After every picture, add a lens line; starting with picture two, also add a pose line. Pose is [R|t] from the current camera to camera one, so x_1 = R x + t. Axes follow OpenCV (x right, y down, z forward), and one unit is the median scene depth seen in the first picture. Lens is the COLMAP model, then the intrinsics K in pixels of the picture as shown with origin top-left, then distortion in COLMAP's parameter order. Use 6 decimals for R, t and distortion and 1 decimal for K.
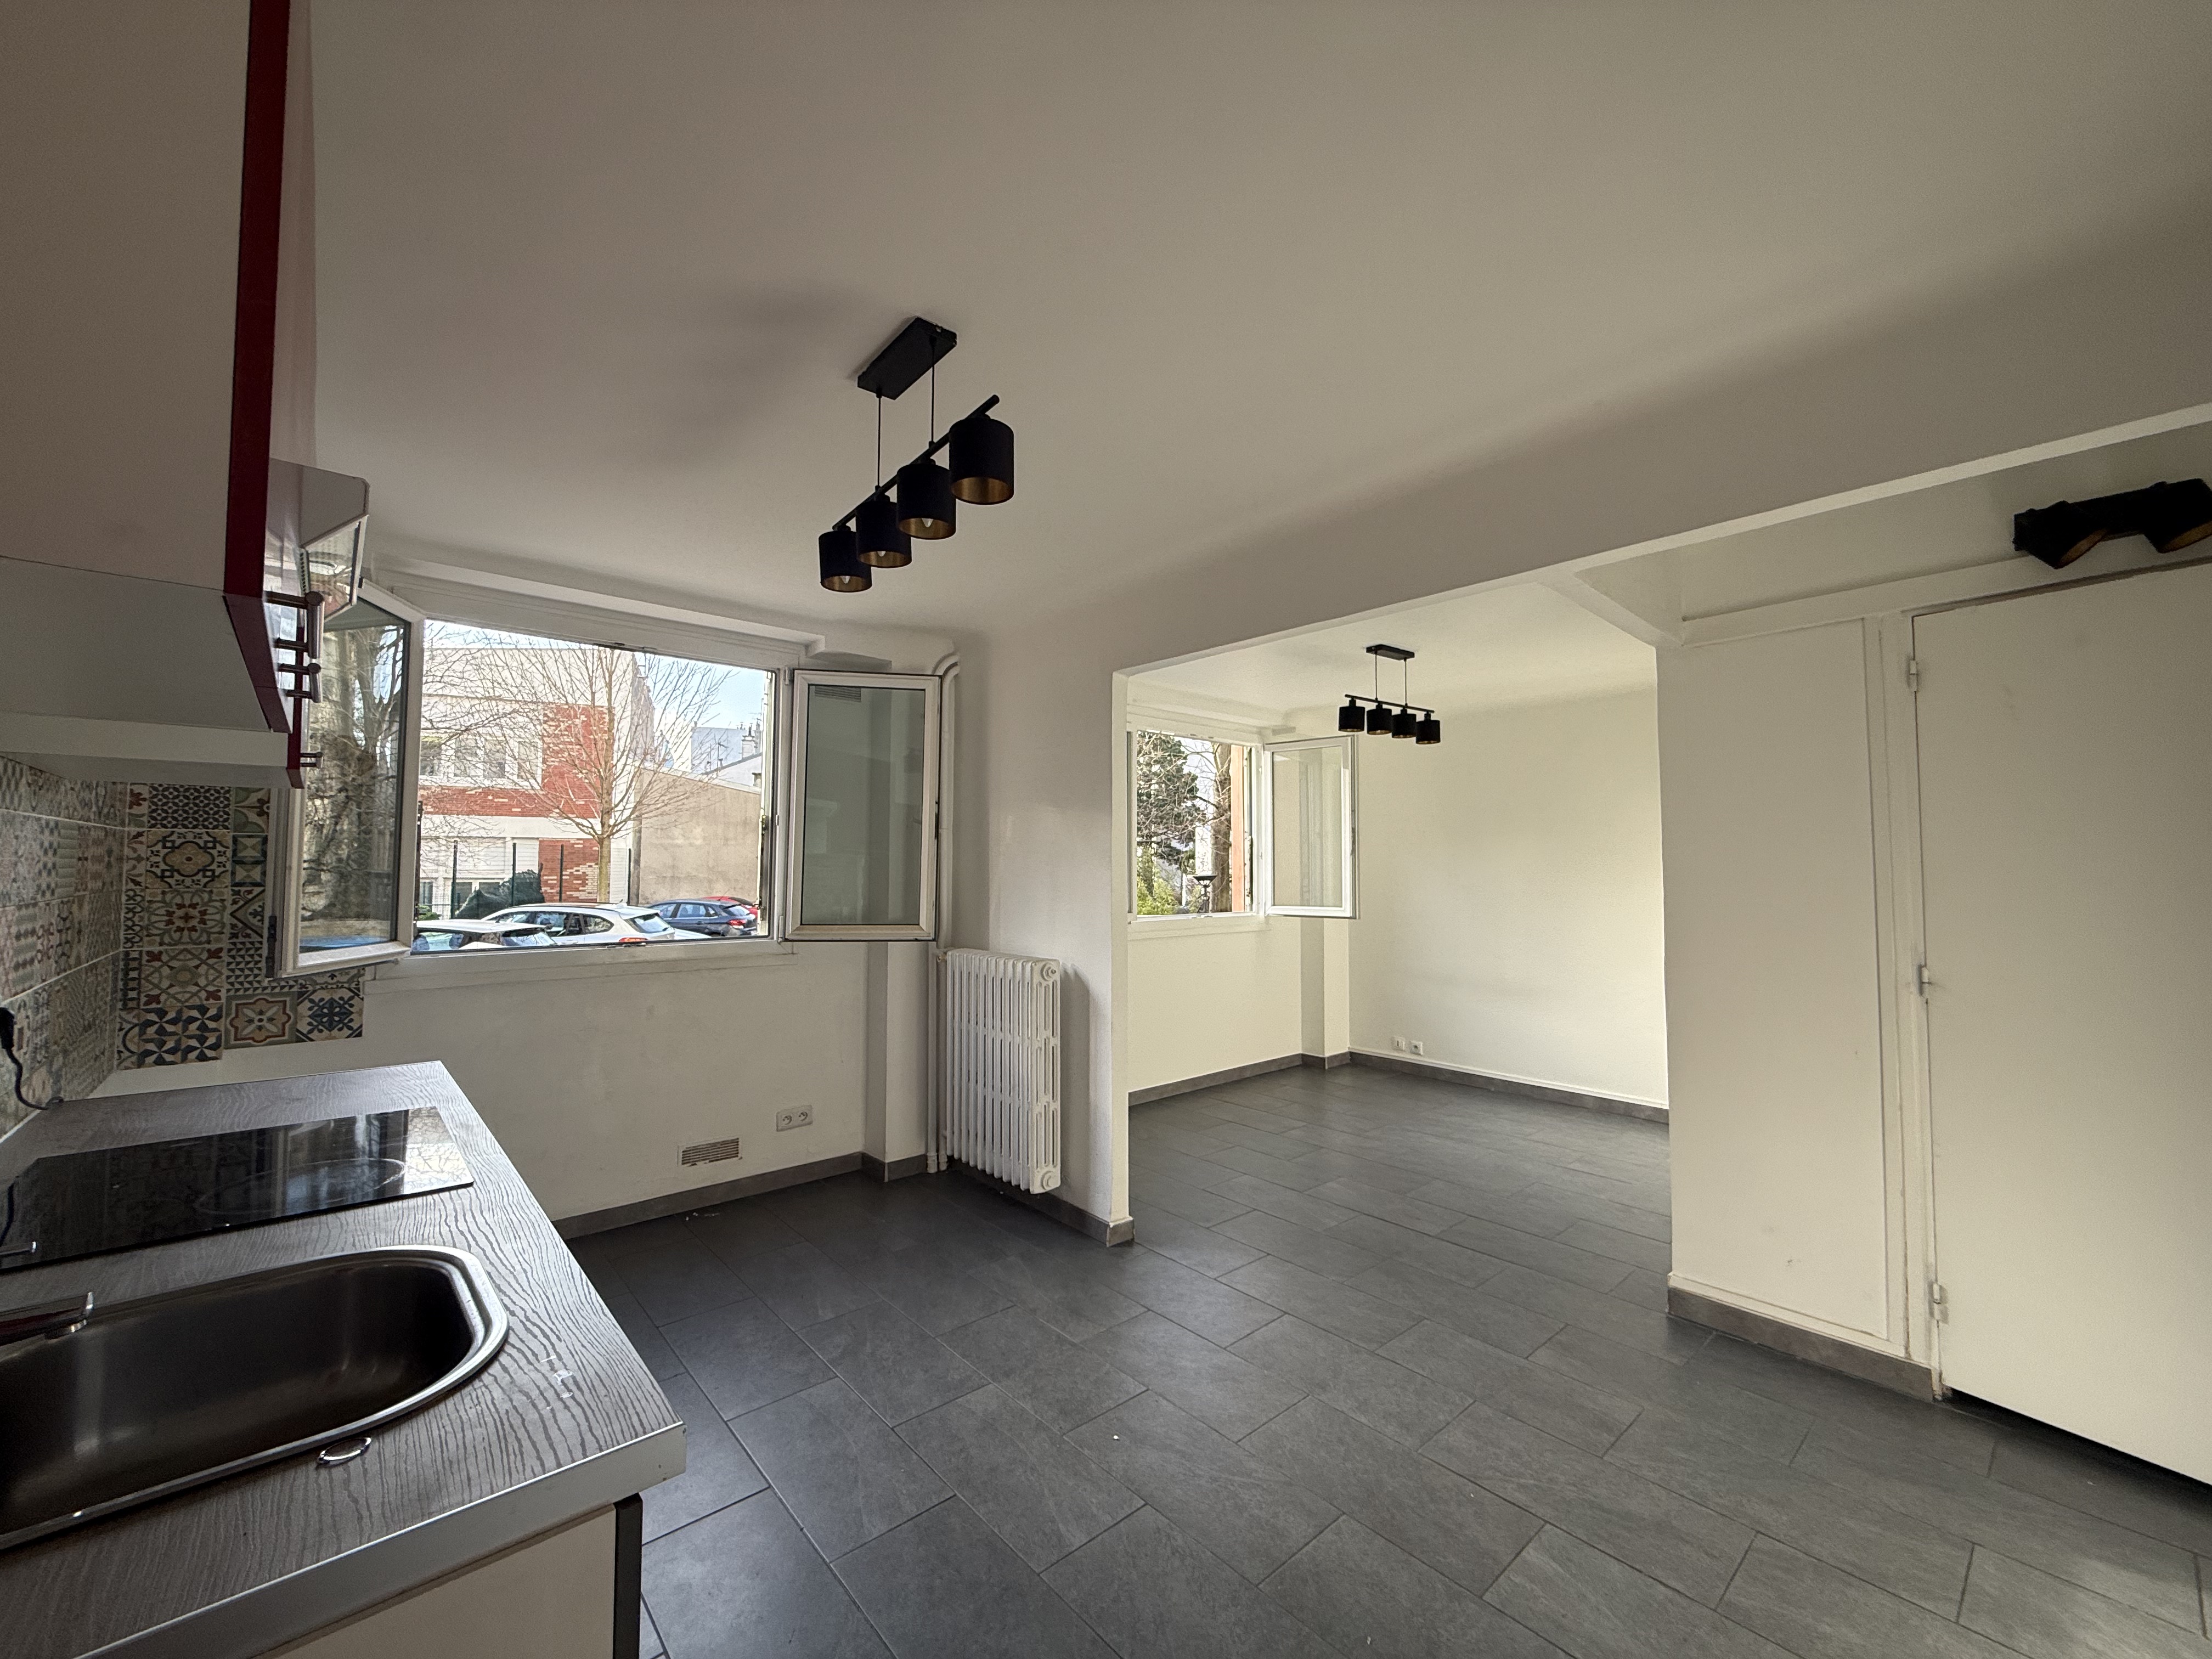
lens RADIAL K [[880.9, 0, 1101.4], [0, 880.9, 831.9], [0, 0, 1]] dist [-0.003682, -0.000377]
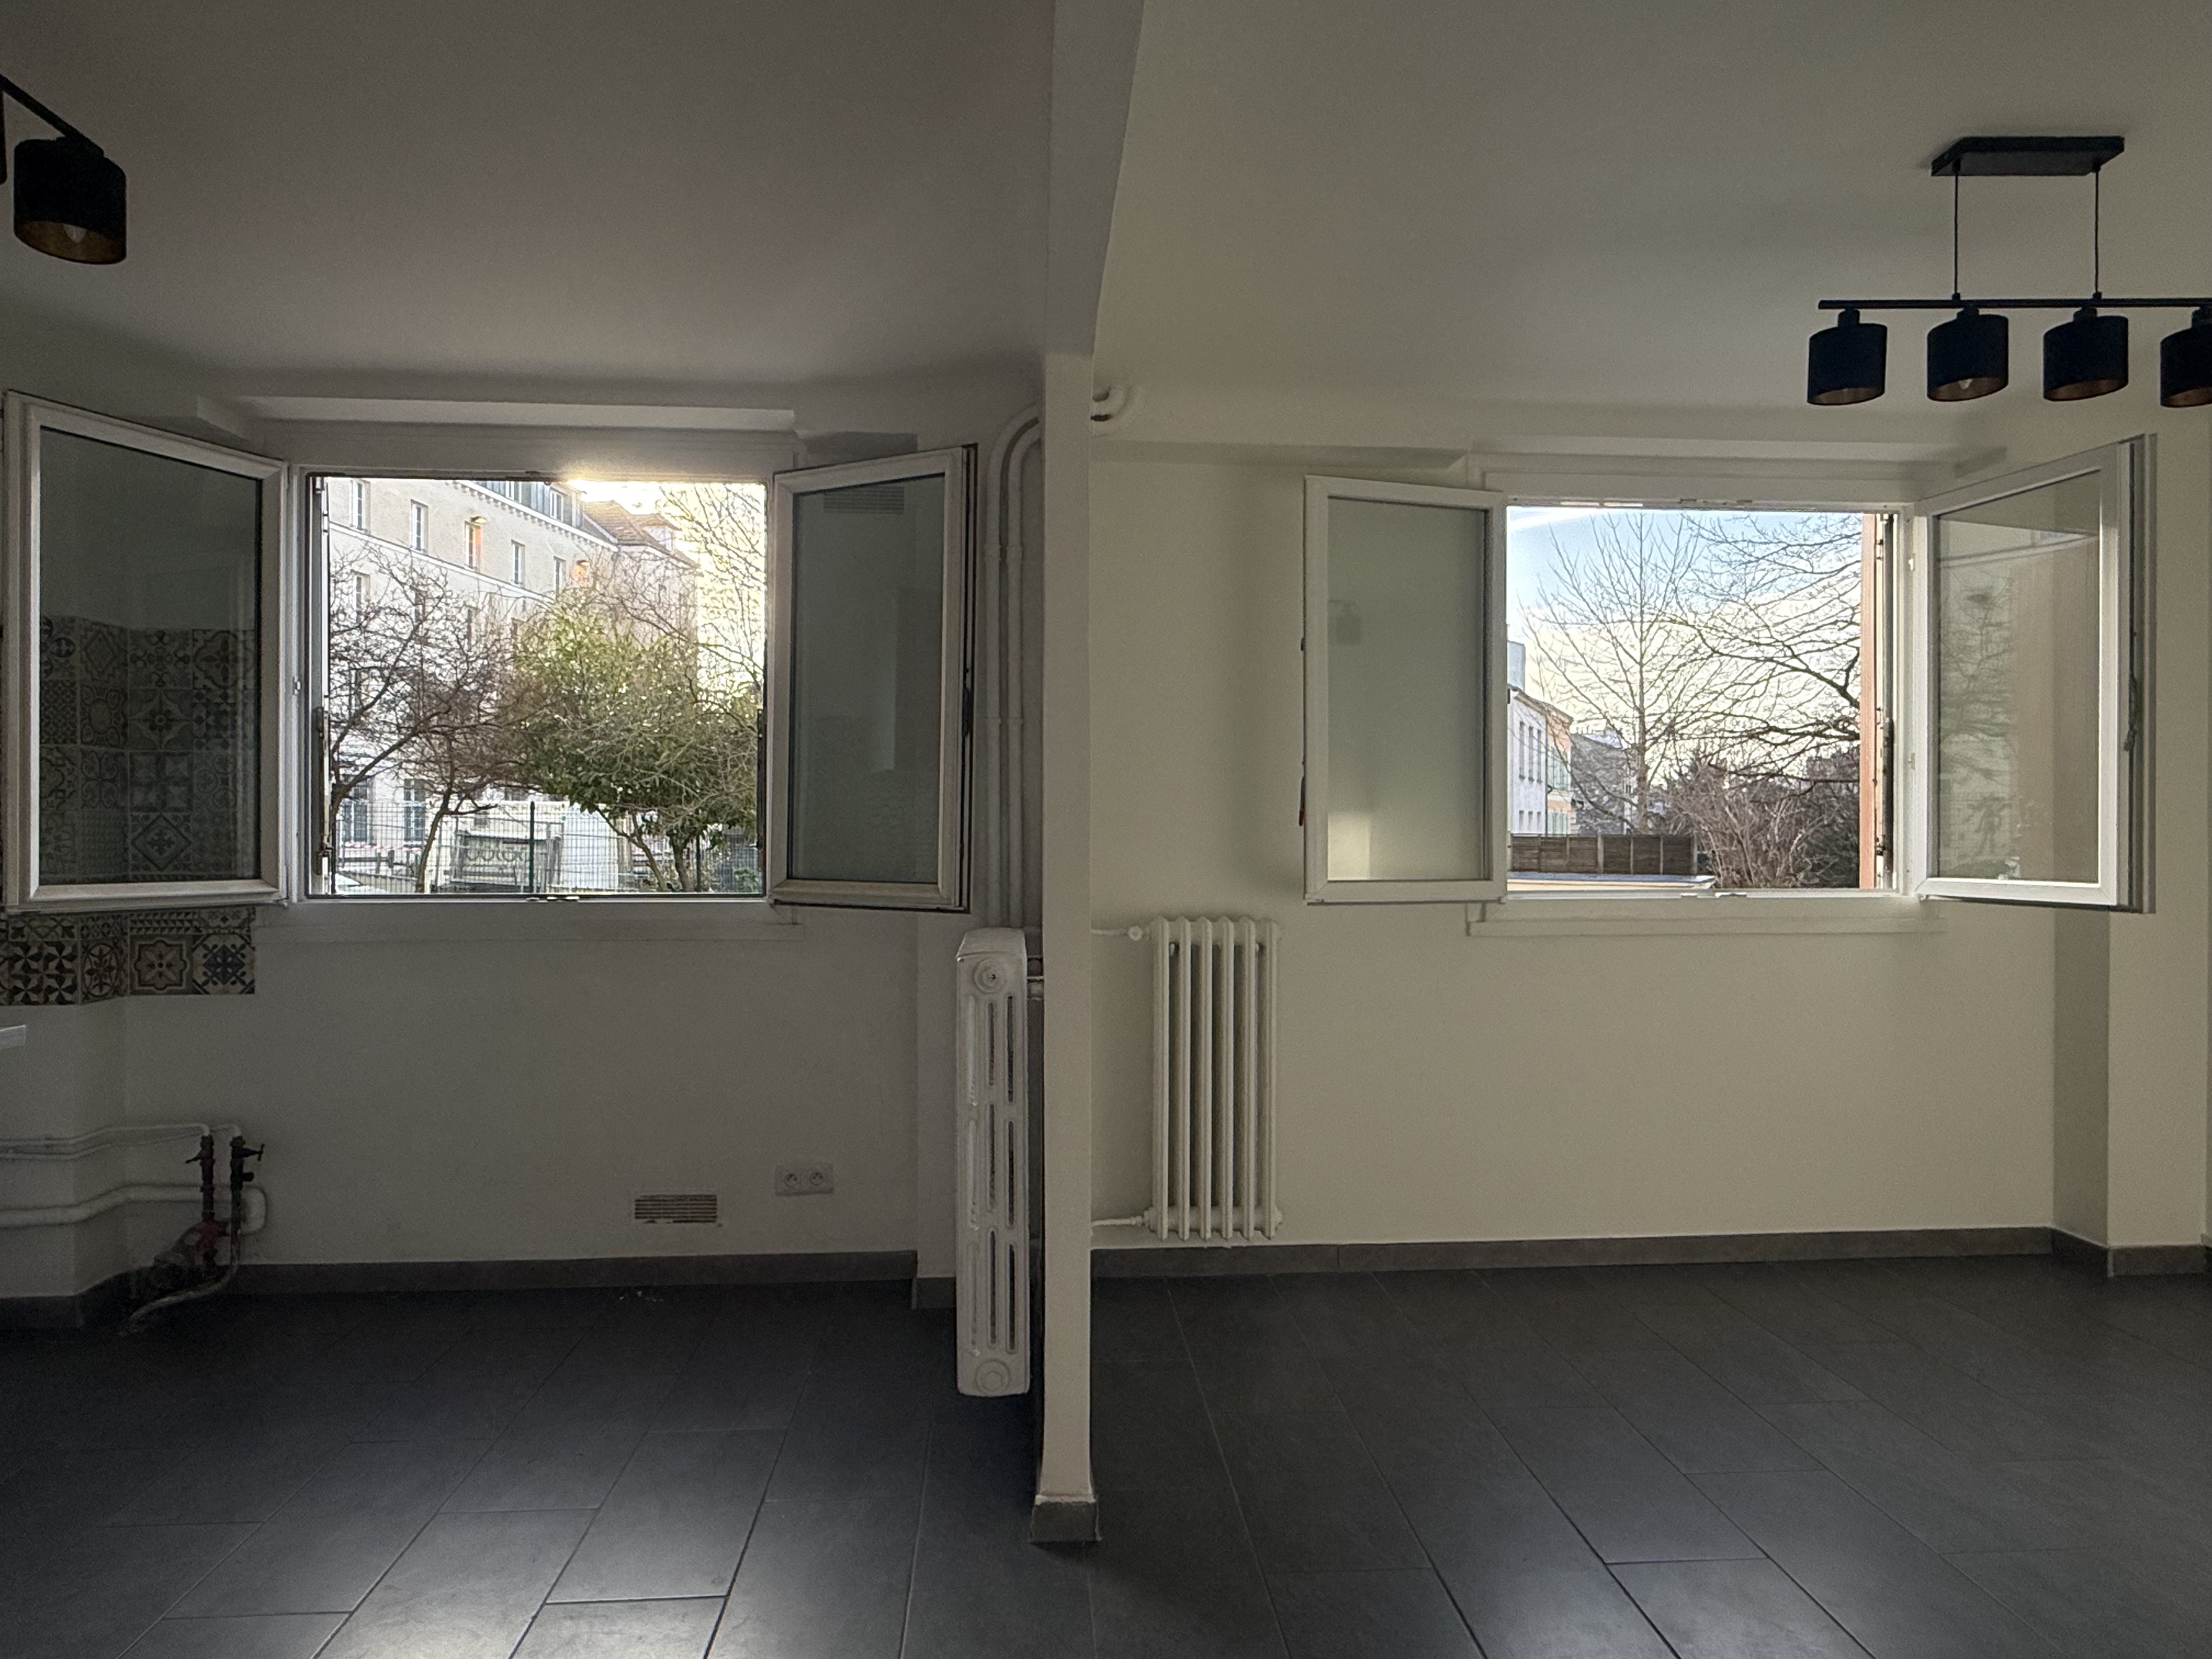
lens RADIAL K [[1292.4, 0, 1100.4], [0, 1292.4, 831.8], [0, 0, 1]] dist [-0.005072, 0.001080]
pose [[0.792373, -0.000433, -0.610036, 0.475803], [0.027898, 0.998979, 0.035528, 0.053431], [0.609398, -0.045170, 0.791577, 0.476232]]
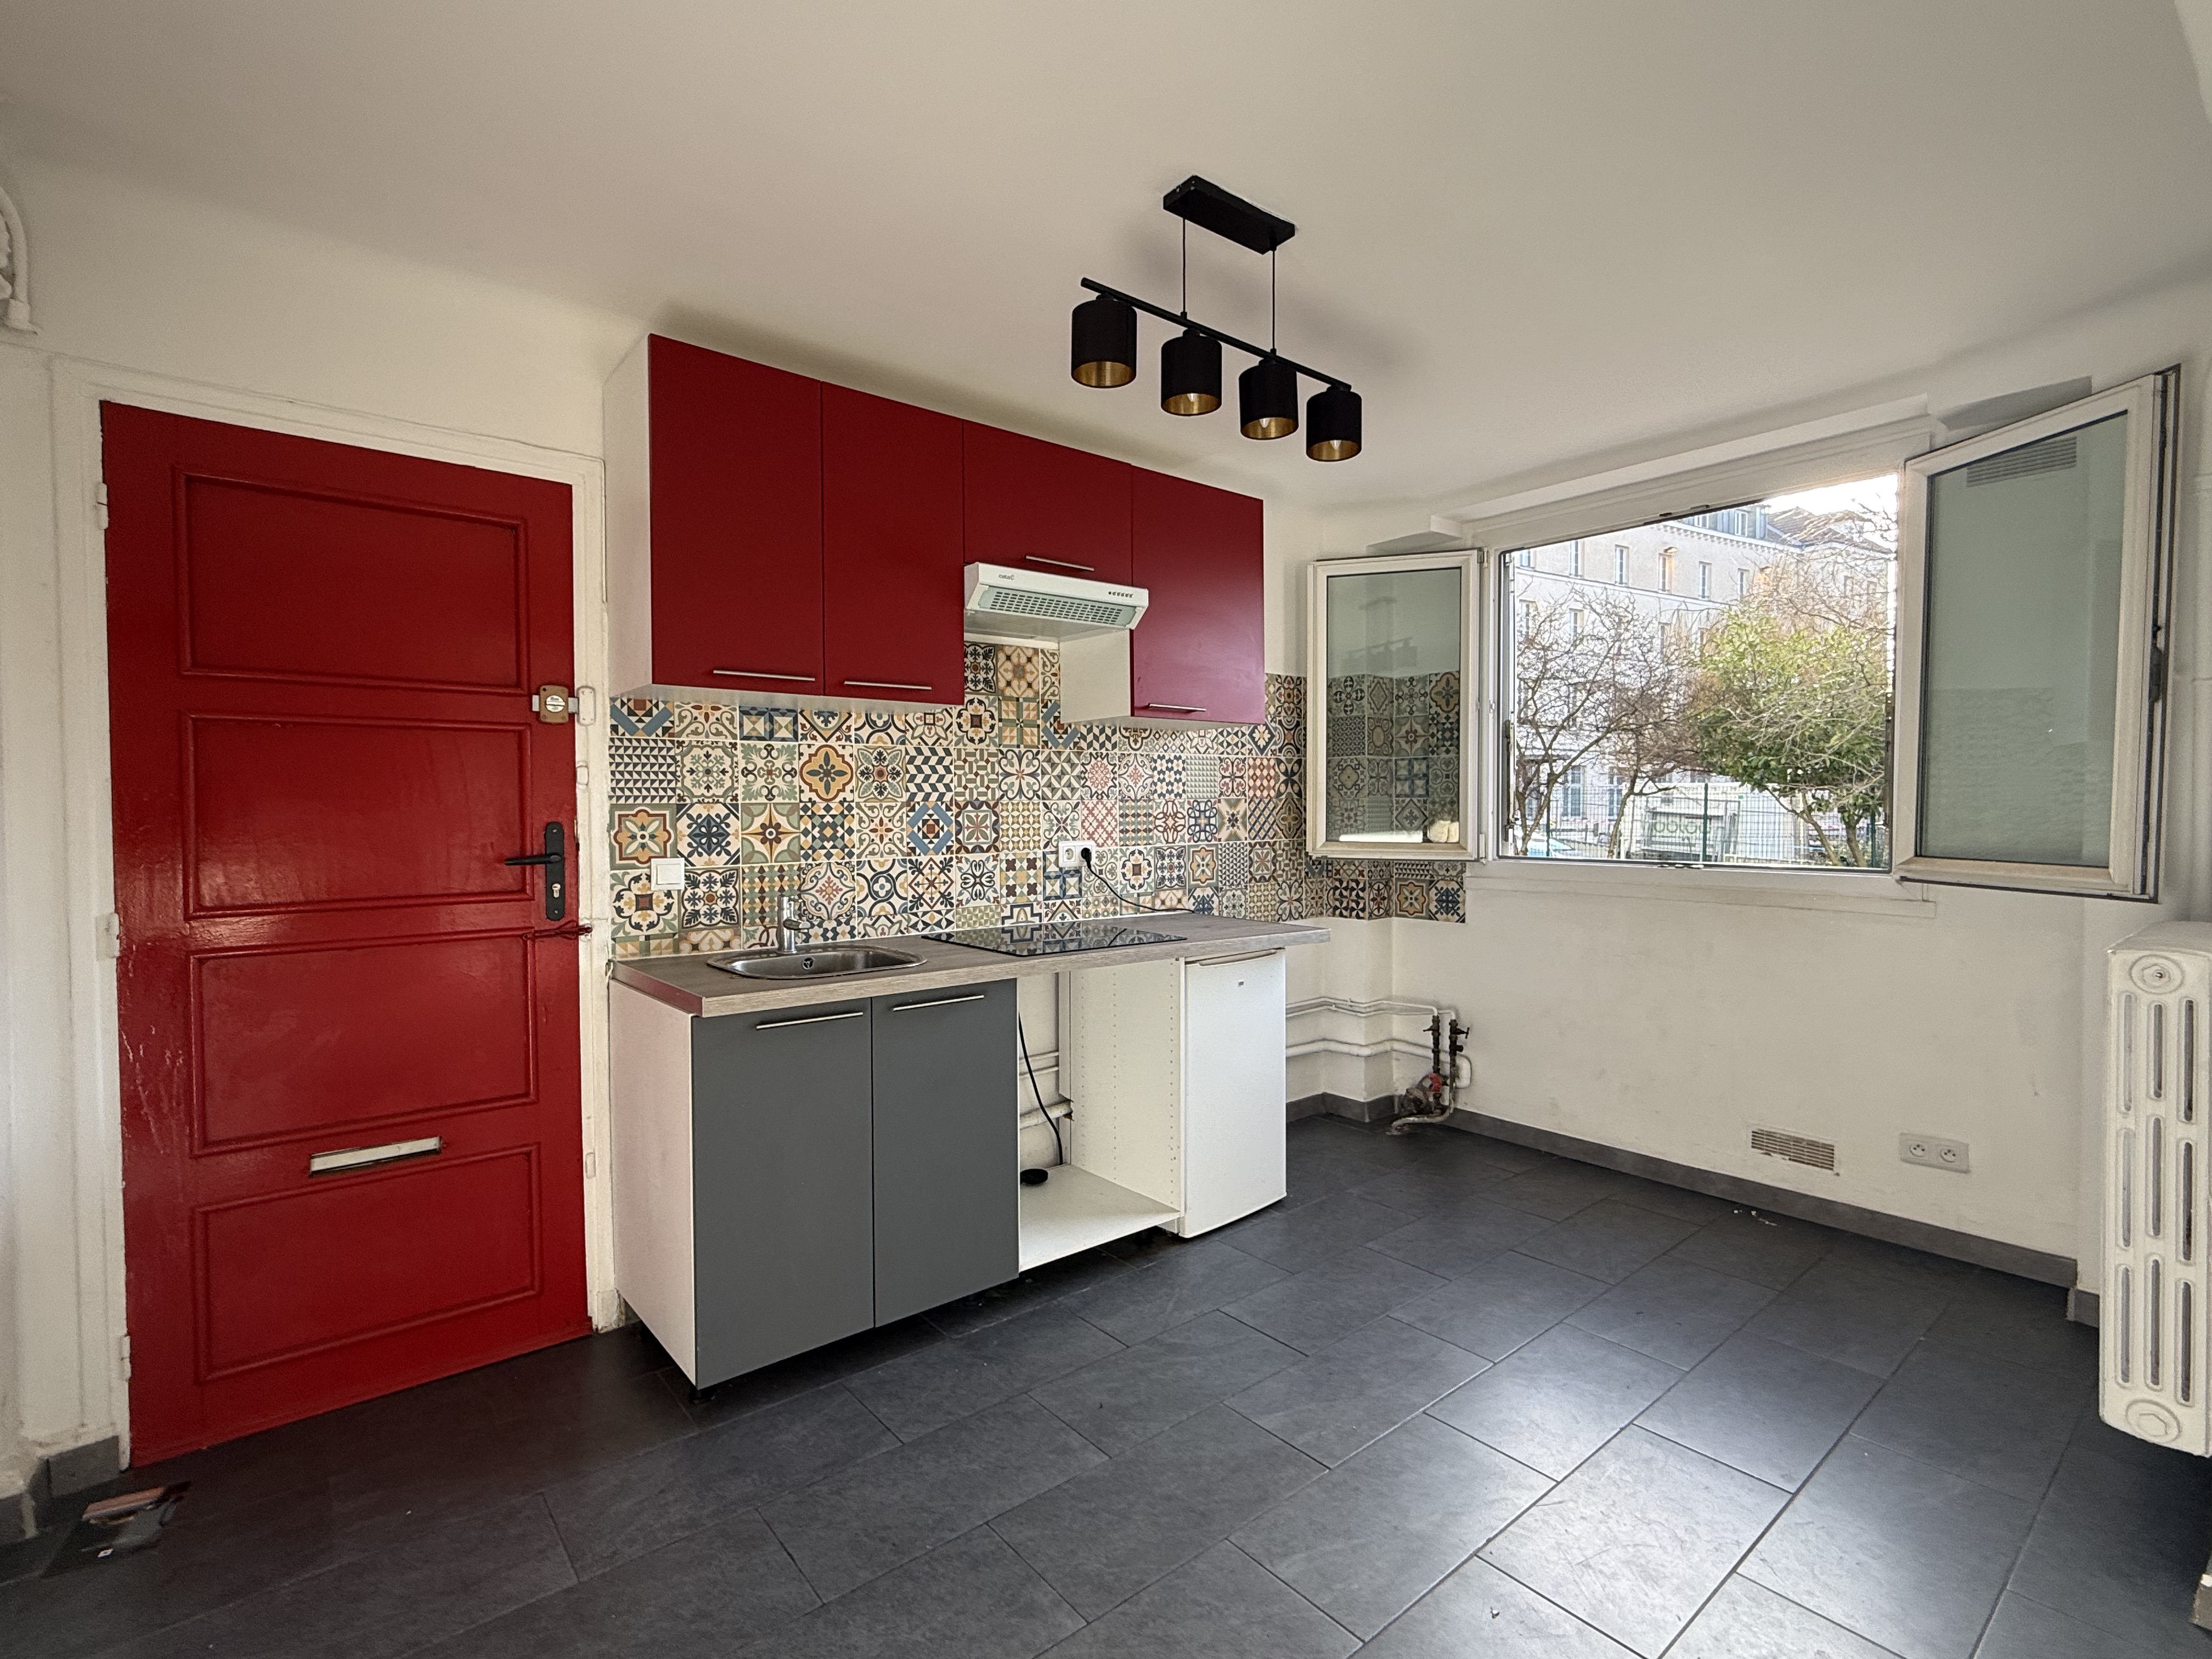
lens RADIAL K [[1045.8, 0, 1099.8], [0, 1045.8, 830.7], [0, 0, 1]] dist [-0.001358, 0.000657]
pose [[-0.042684, 0.020005, -0.998888, 0.533684], [0.047150, 0.998726, 0.017987, 0.052913], [0.997975, -0.046330, -0.043573, 0.513527]]
